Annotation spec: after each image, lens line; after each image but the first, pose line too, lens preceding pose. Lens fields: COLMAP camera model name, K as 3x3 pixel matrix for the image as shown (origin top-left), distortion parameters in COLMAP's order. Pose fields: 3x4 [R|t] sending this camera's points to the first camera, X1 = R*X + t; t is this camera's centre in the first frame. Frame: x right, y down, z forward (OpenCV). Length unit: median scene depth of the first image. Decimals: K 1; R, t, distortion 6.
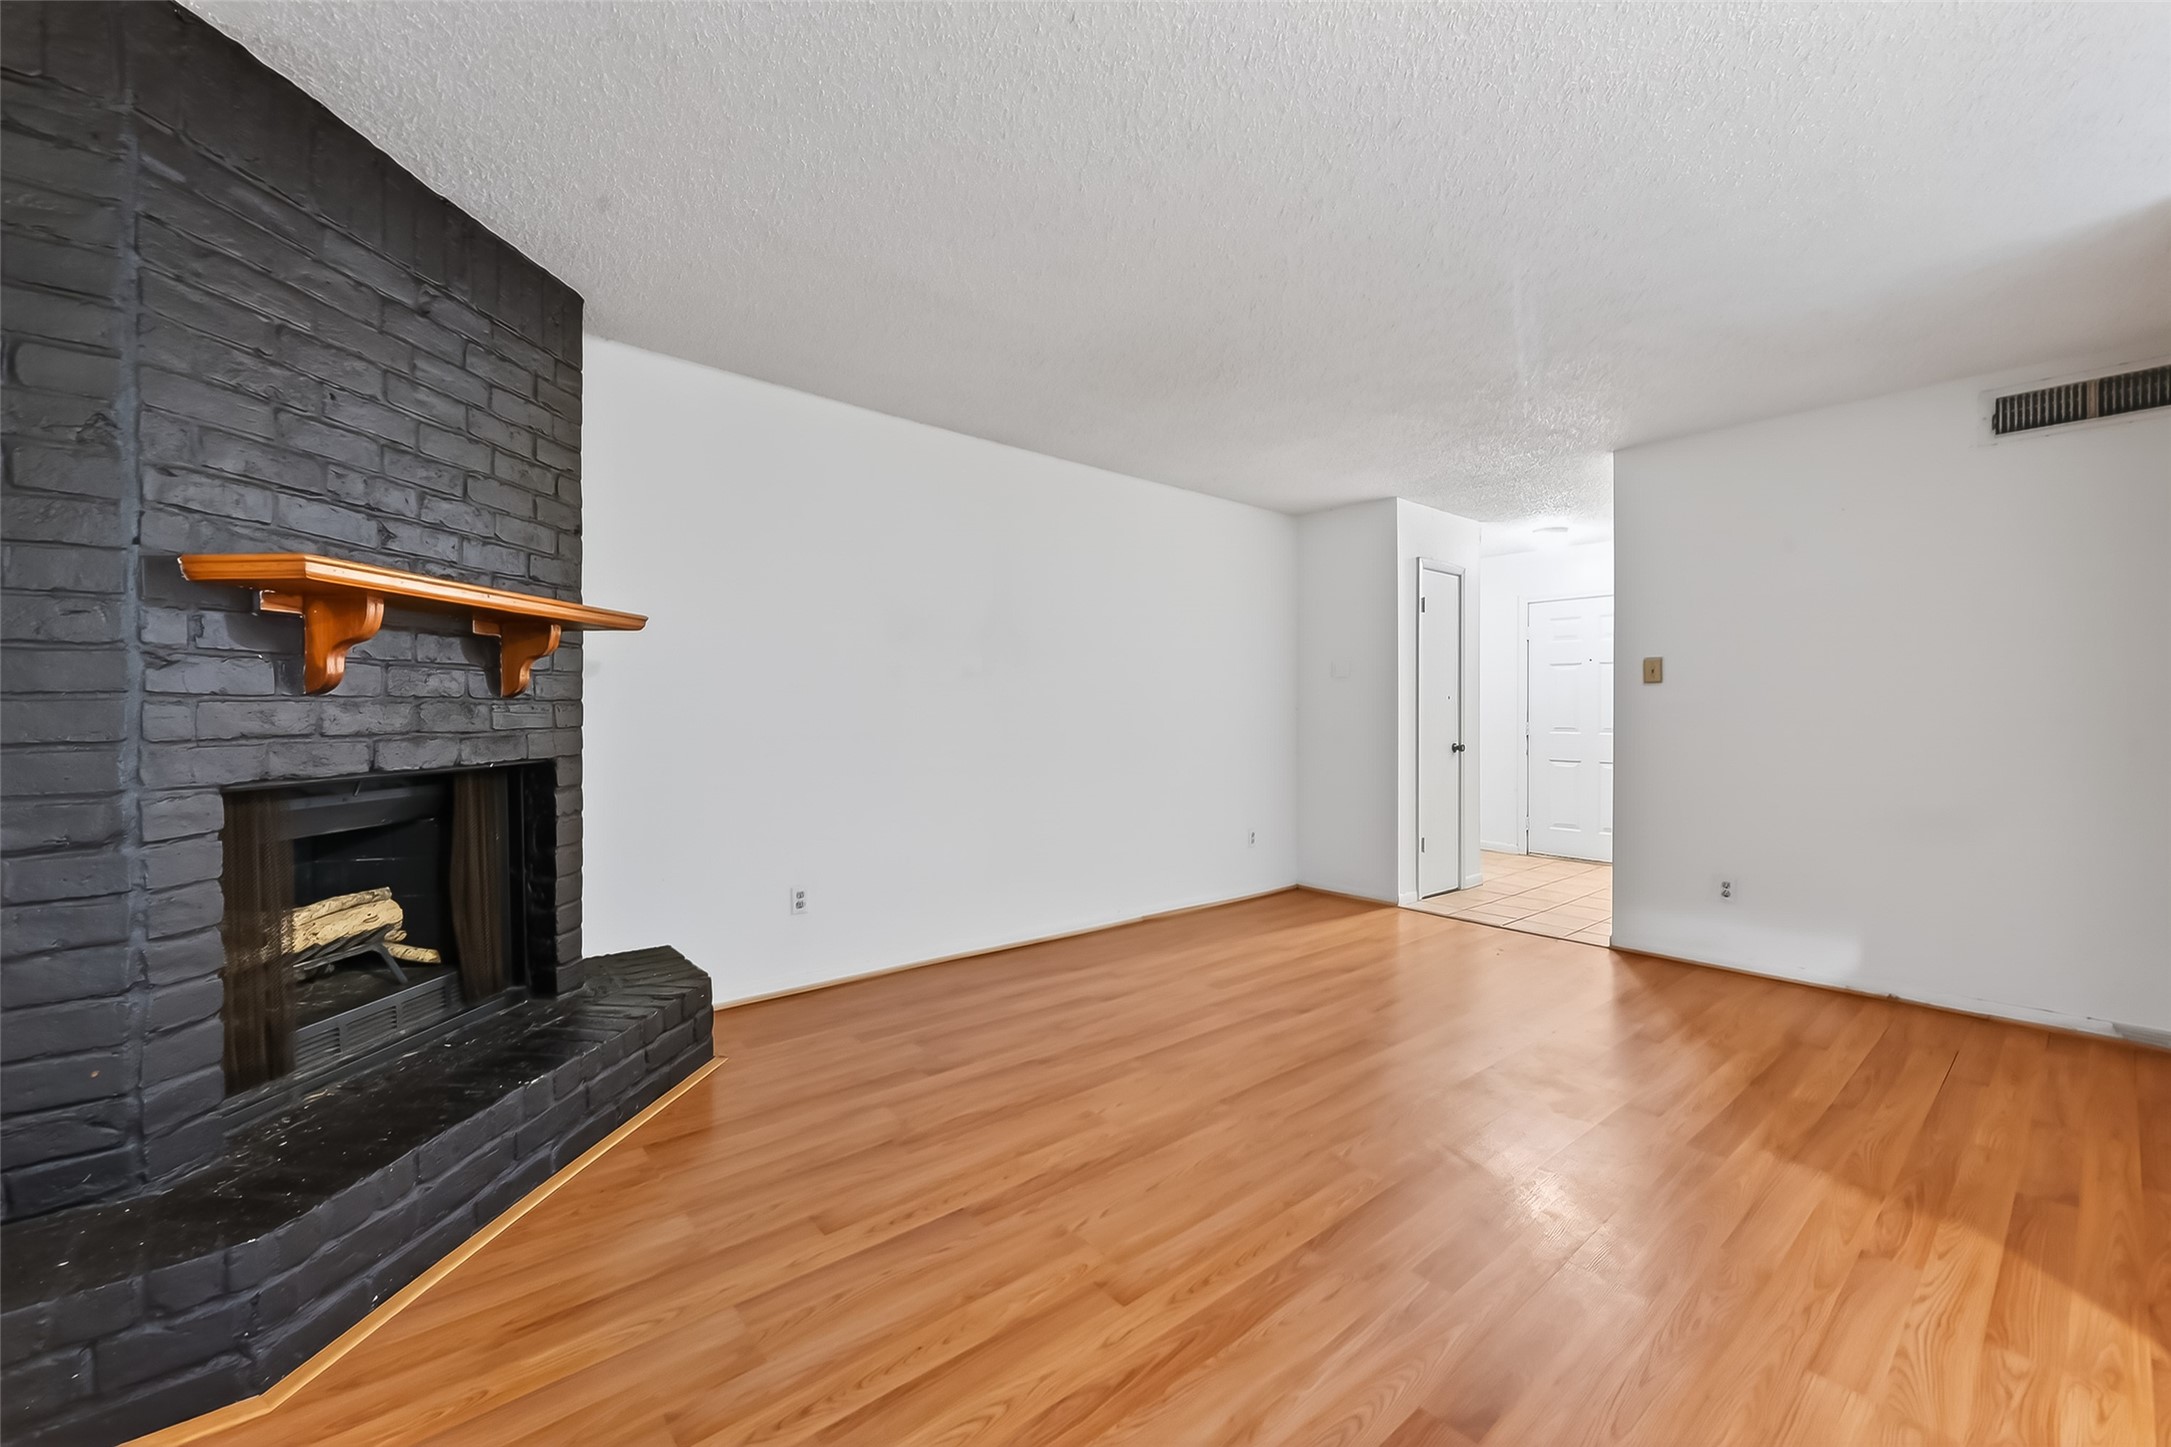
lens RADIAL K [[866.4, 0, 1082.8], [0, 866.4, 717.2], [0, 0, 1]] dist [-0.000993, -0.000237]
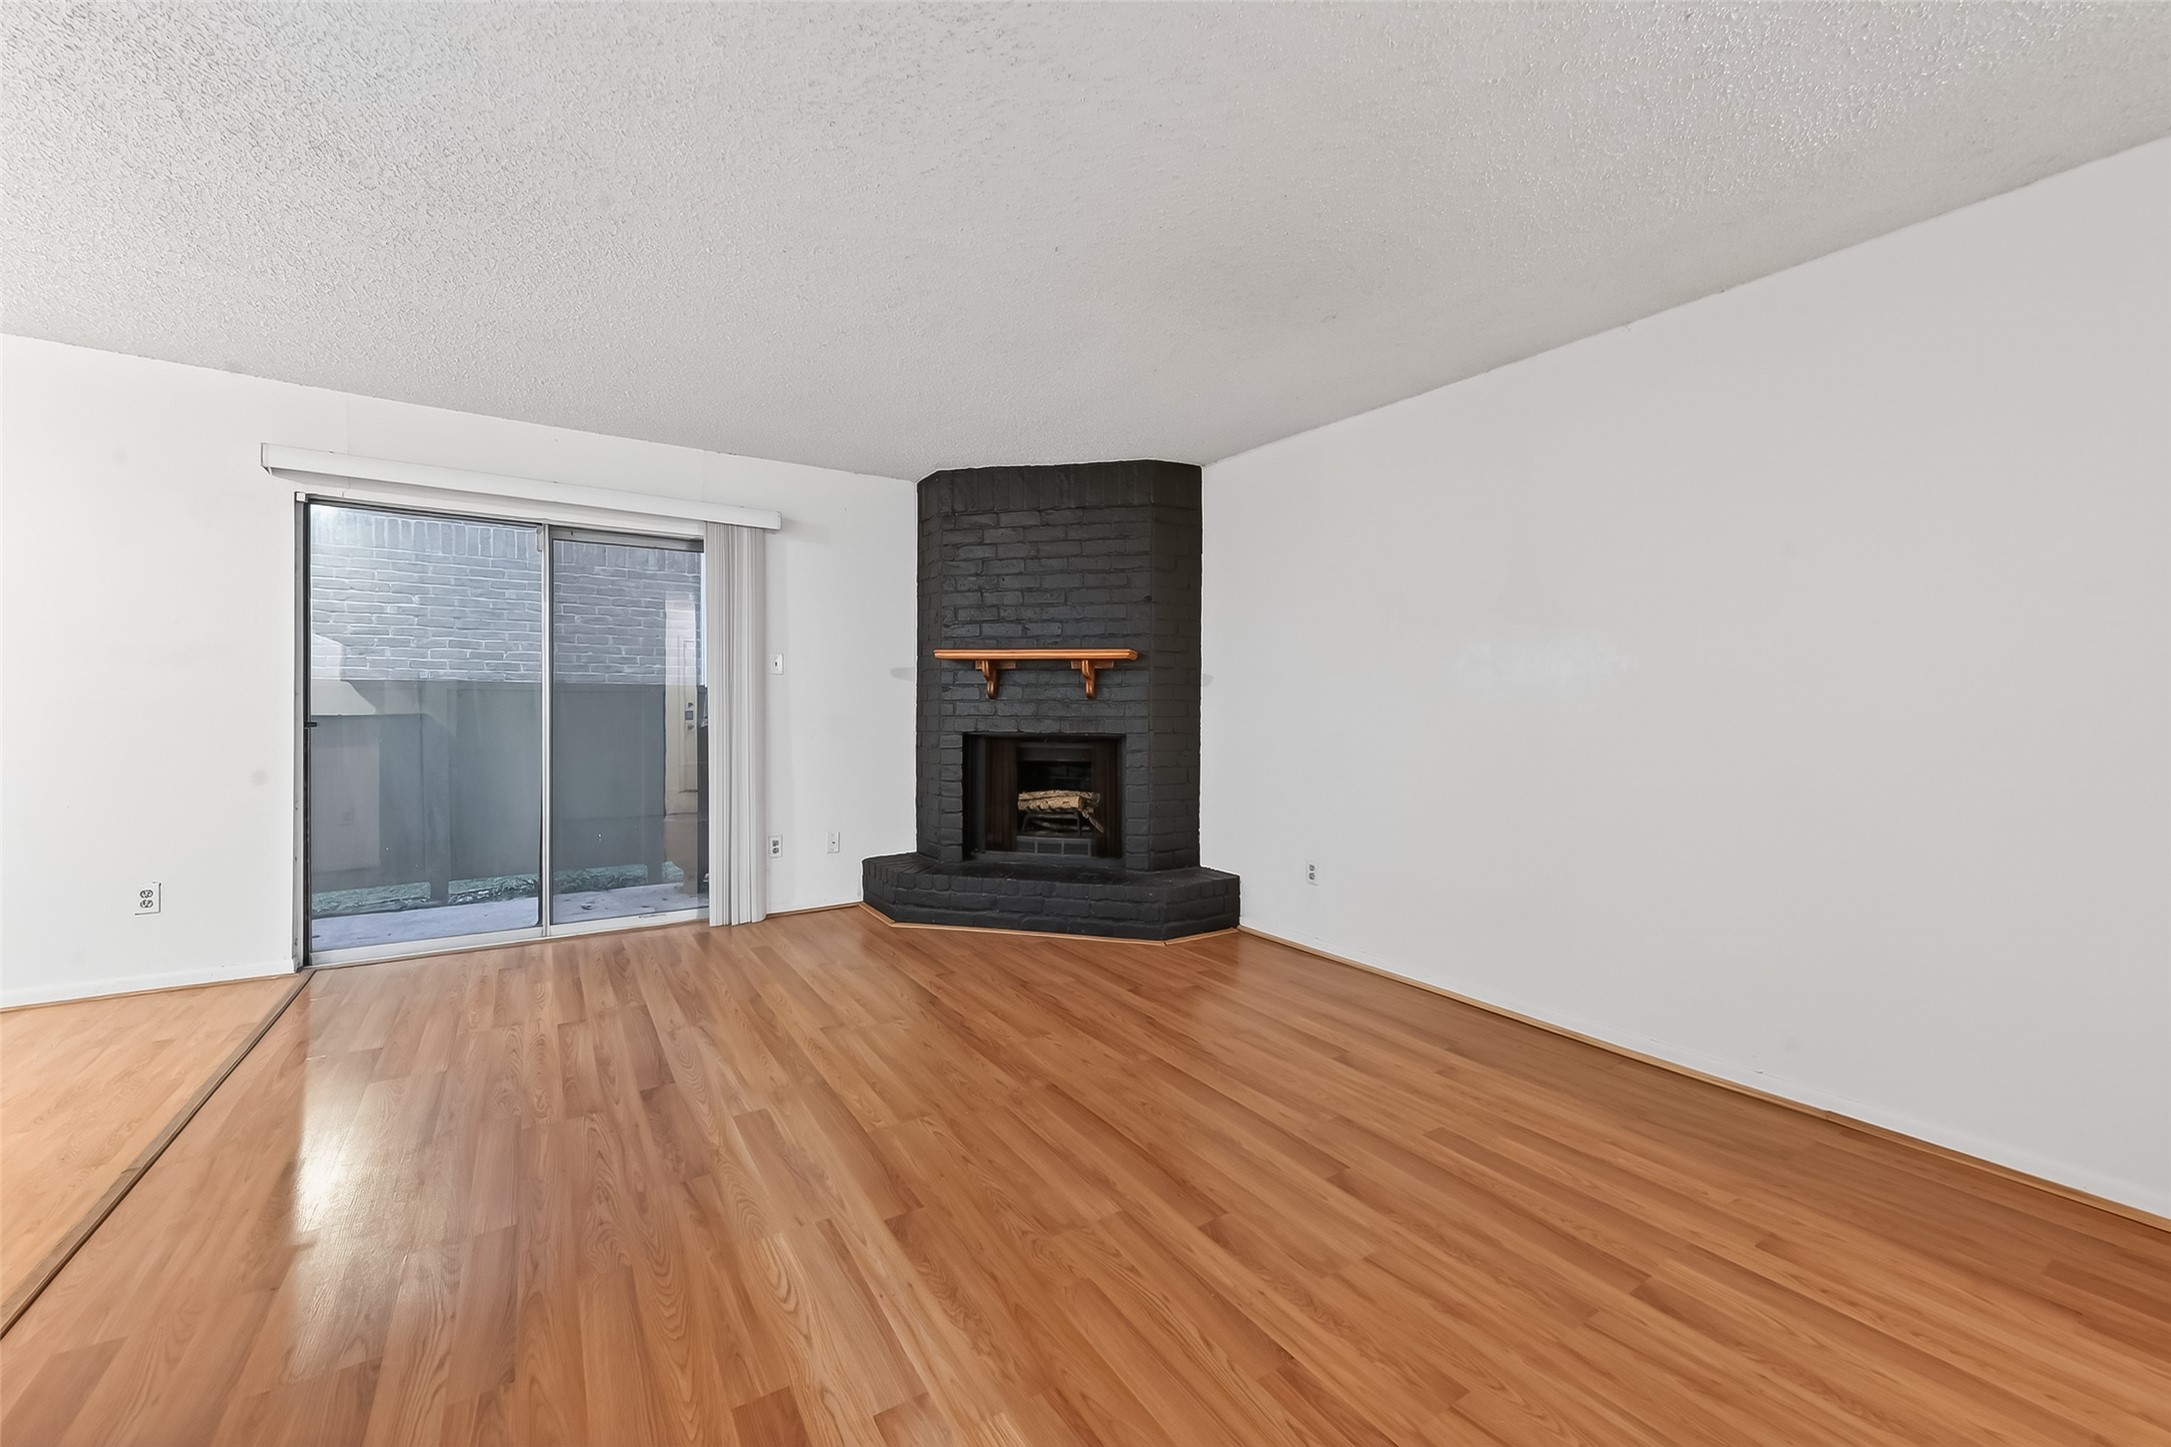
lens RADIAL K [[861.6, 0, 1085.5], [0, 861.6, 723.5], [0, 0, 1]] dist [0.001883, 0.000041]
pose [[-0.123951, 0.014842, -0.992177, 1.384151], [-0.013550, 0.999770, 0.016649, -0.001936], [0.992196, 0.015507, -0.123721, 1.381923]]
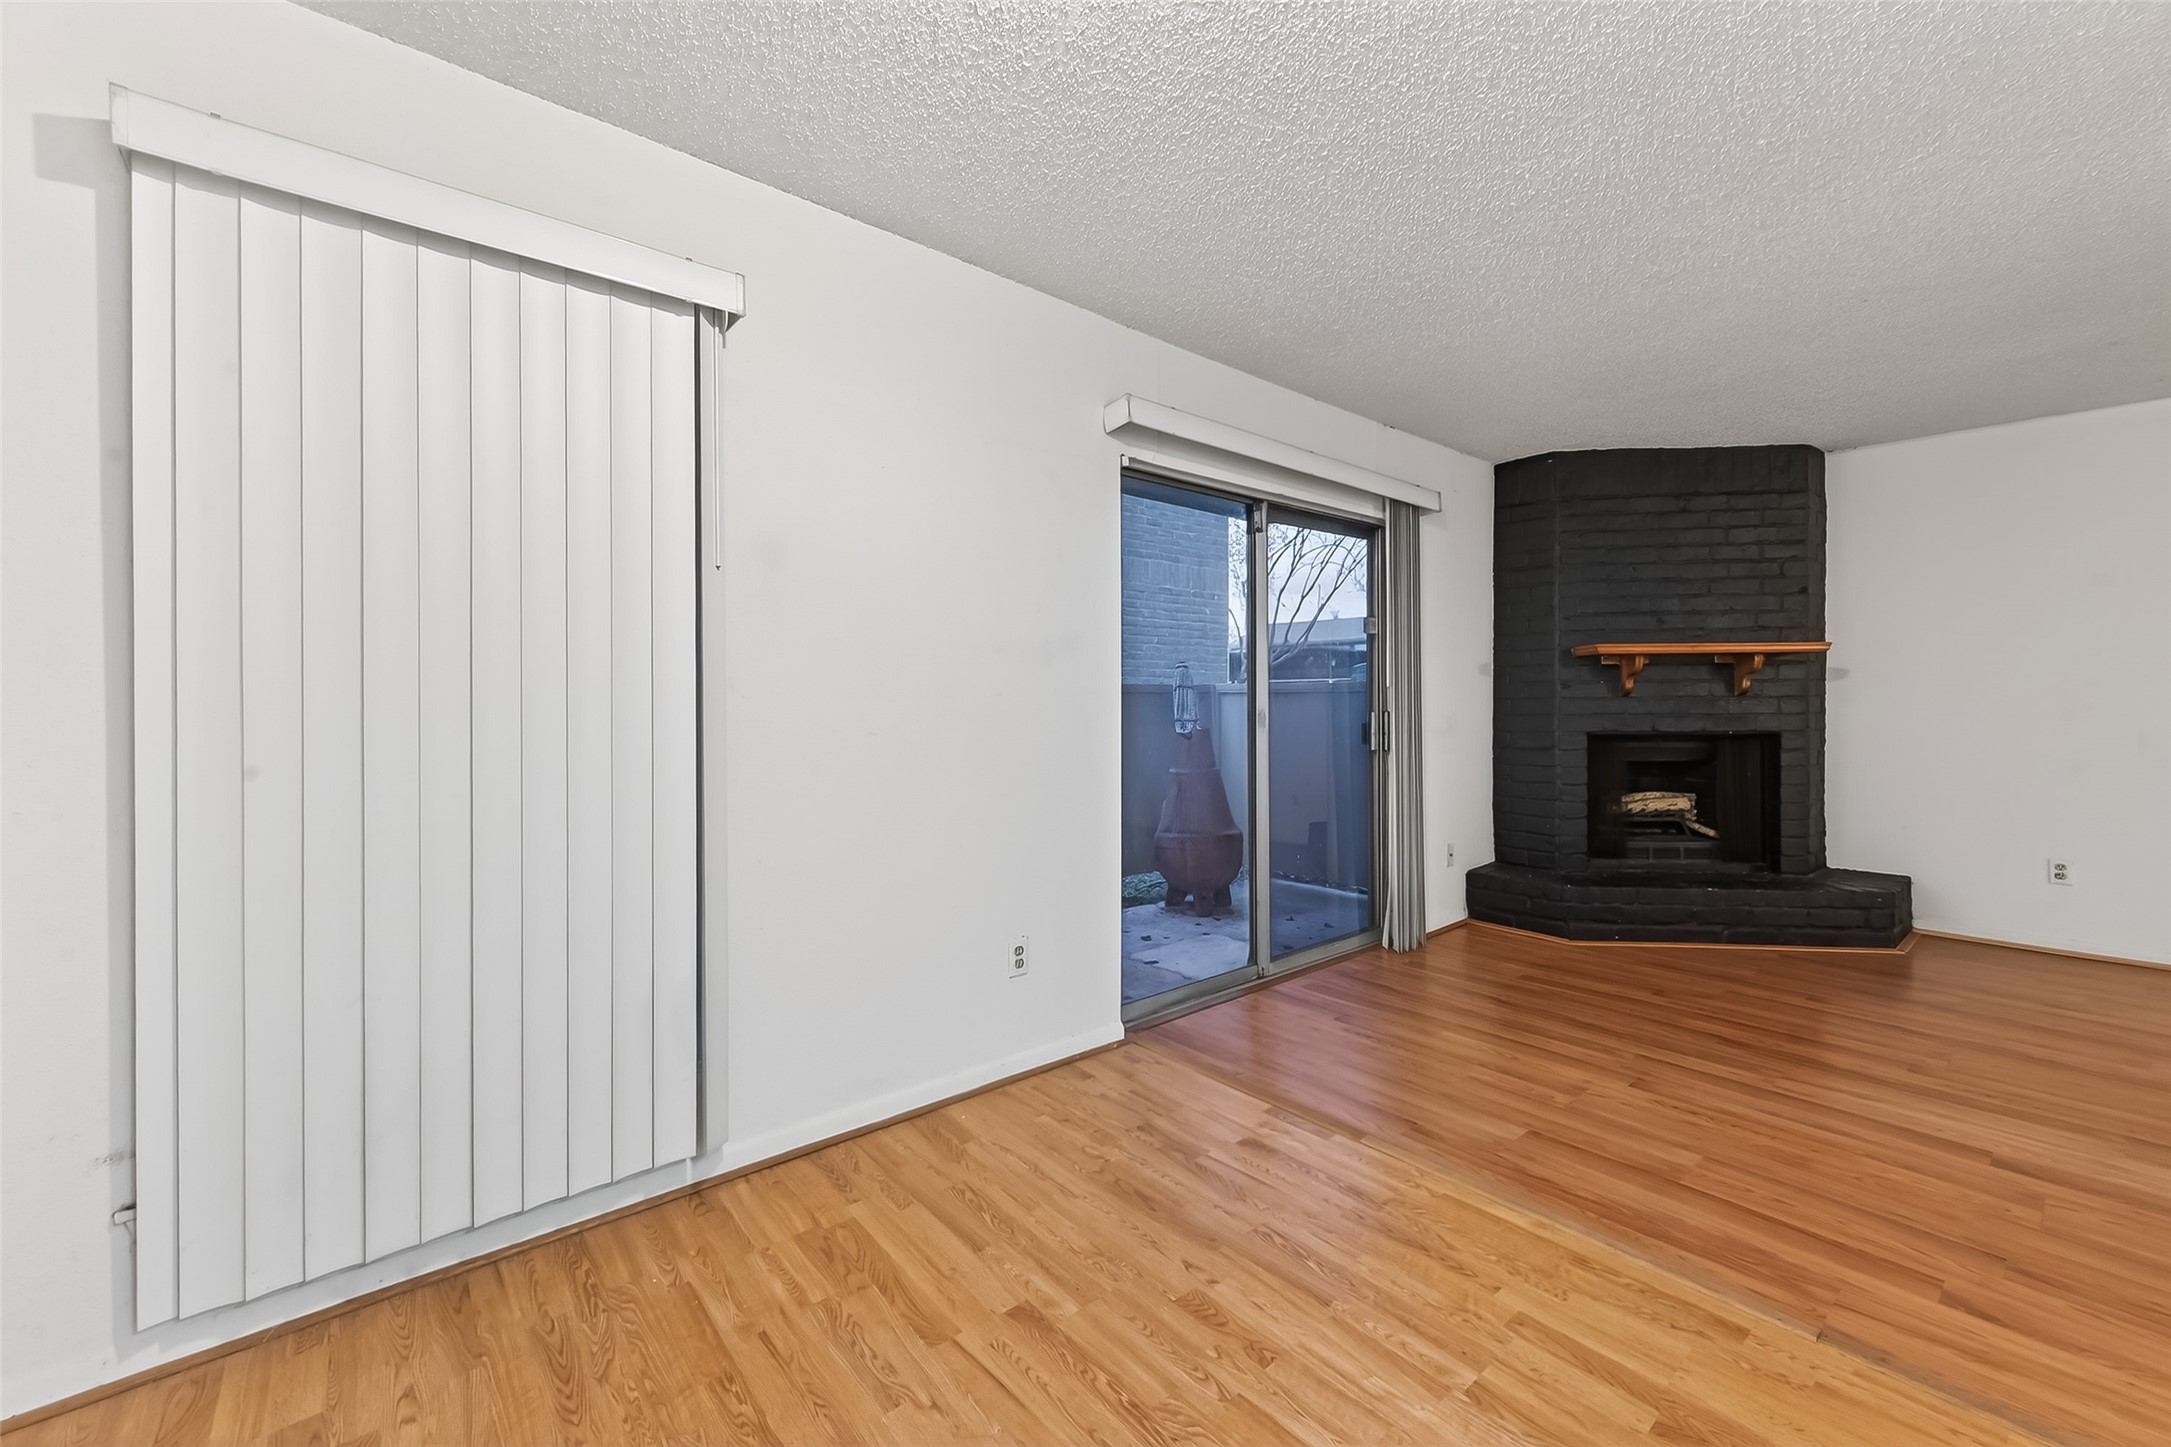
lens RADIAL K [[852.5, 0, 1082.8], [0, 852.5, 715.2], [0, 0, 1]] dist [-0.001072, -0.000244]
pose [[-0.004481, 0.010135, -0.999939, 1.271650], [-0.001819, 0.999947, 0.010144, 0.002832], [0.999988, 0.001864, -0.004462, -0.415751]]
